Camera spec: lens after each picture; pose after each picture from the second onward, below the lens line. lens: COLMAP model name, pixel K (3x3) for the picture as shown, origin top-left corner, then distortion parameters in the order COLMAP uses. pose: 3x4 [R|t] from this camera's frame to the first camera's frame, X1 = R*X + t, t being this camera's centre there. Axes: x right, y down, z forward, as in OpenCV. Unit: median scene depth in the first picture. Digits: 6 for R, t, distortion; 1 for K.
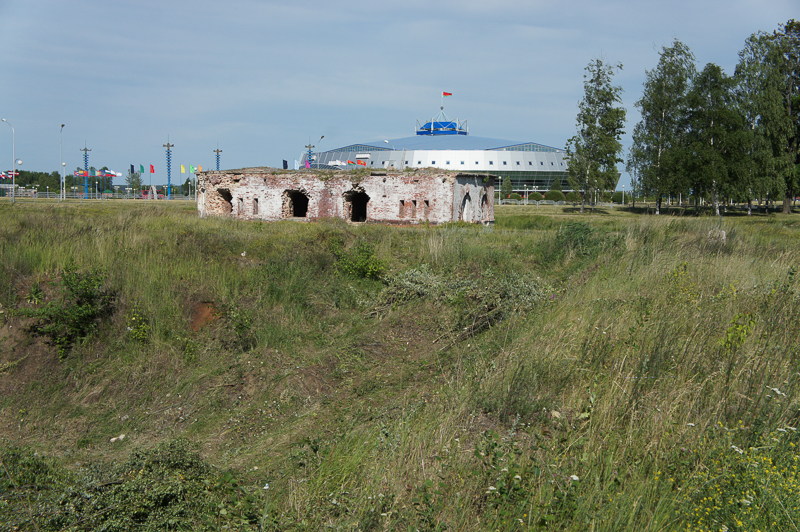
lens RADIAL K [[1216.7, 0, 399.9], [0, 1216.7, 267.4], [0, 0, 1]] dist [0.036495, 0.000000]
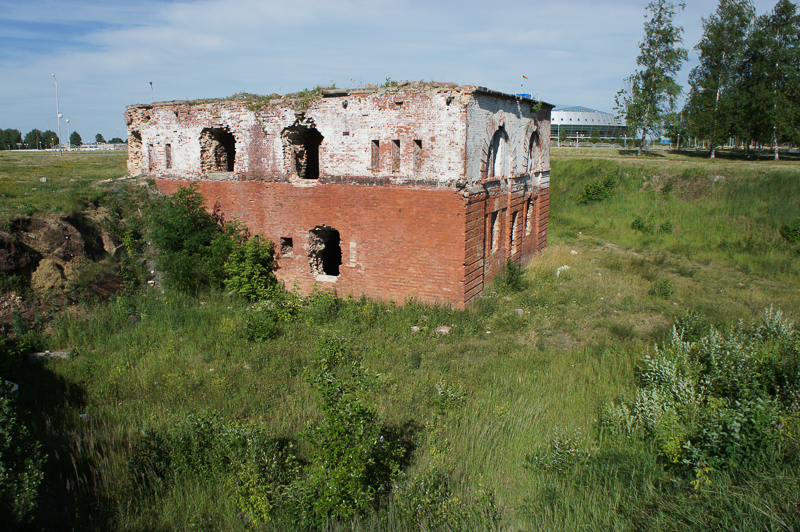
lens RADIAL K [[640.7, 0, 399.9], [0, 640.7, 261.8], [0, 0, 1]] dist [-0.148684, 0.006316]
pose [[0.987096, 0.015293, -0.159398, 0.056490], [0.004924, 0.992059, 0.125676, -0.035473], [0.160055, -0.124839, 0.979182, 0.686618]]
